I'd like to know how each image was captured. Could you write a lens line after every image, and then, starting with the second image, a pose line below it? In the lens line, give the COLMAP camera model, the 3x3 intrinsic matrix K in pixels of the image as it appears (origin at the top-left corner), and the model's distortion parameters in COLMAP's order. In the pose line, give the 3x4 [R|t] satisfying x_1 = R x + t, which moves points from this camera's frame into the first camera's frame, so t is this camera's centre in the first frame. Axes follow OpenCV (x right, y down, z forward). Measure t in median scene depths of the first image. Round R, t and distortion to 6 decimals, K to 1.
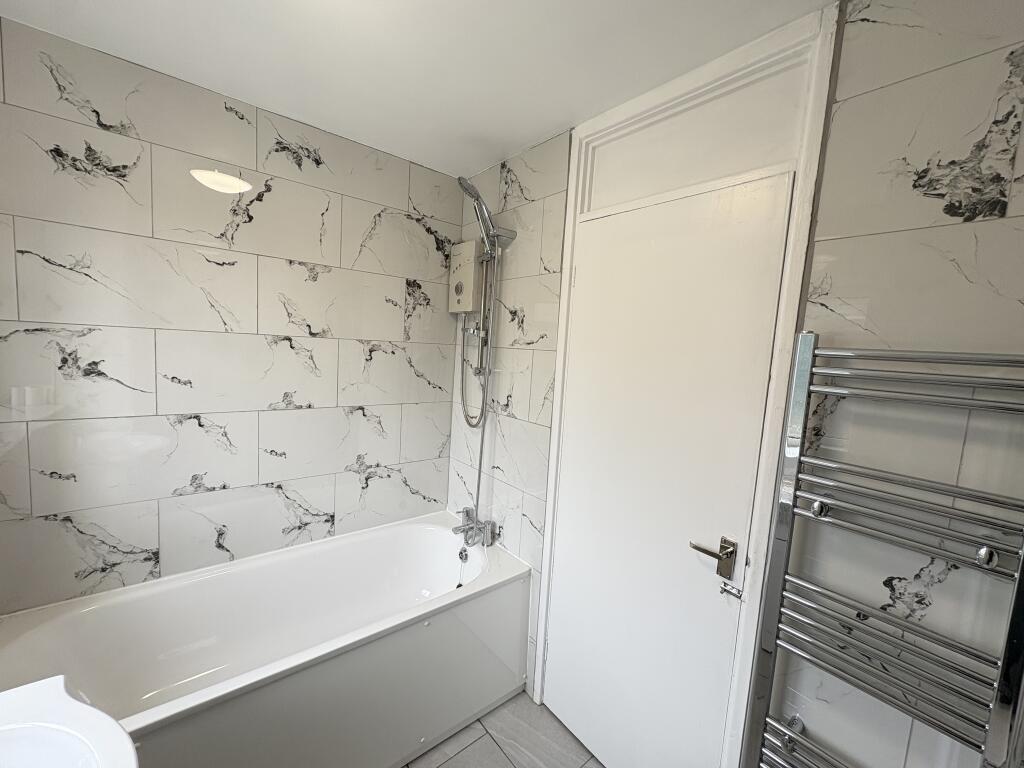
lens RADIAL K [[407.4, 0, 511.6], [0, 407.4, 383.9], [0, 0, 1]] dist [0.001353, -0.000096]
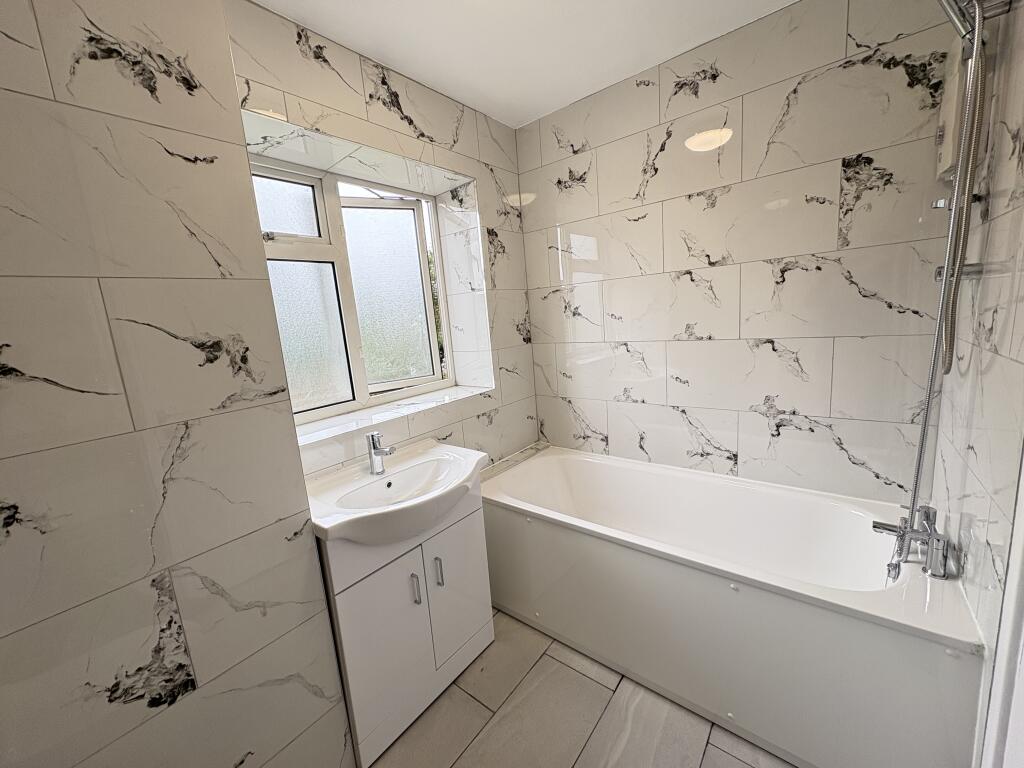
lens RADIAL K [[407.4, 0, 511.9], [0, 407.4, 385.0], [0, 0, 1]] dist [0.001353, -0.000096]
pose [[0.202243, 0.087736, -0.975398, 0.394127], [-0.005289, 0.996062, 0.088498, 0.084123], [0.979321, -0.012739, 0.201910, 0.316674]]
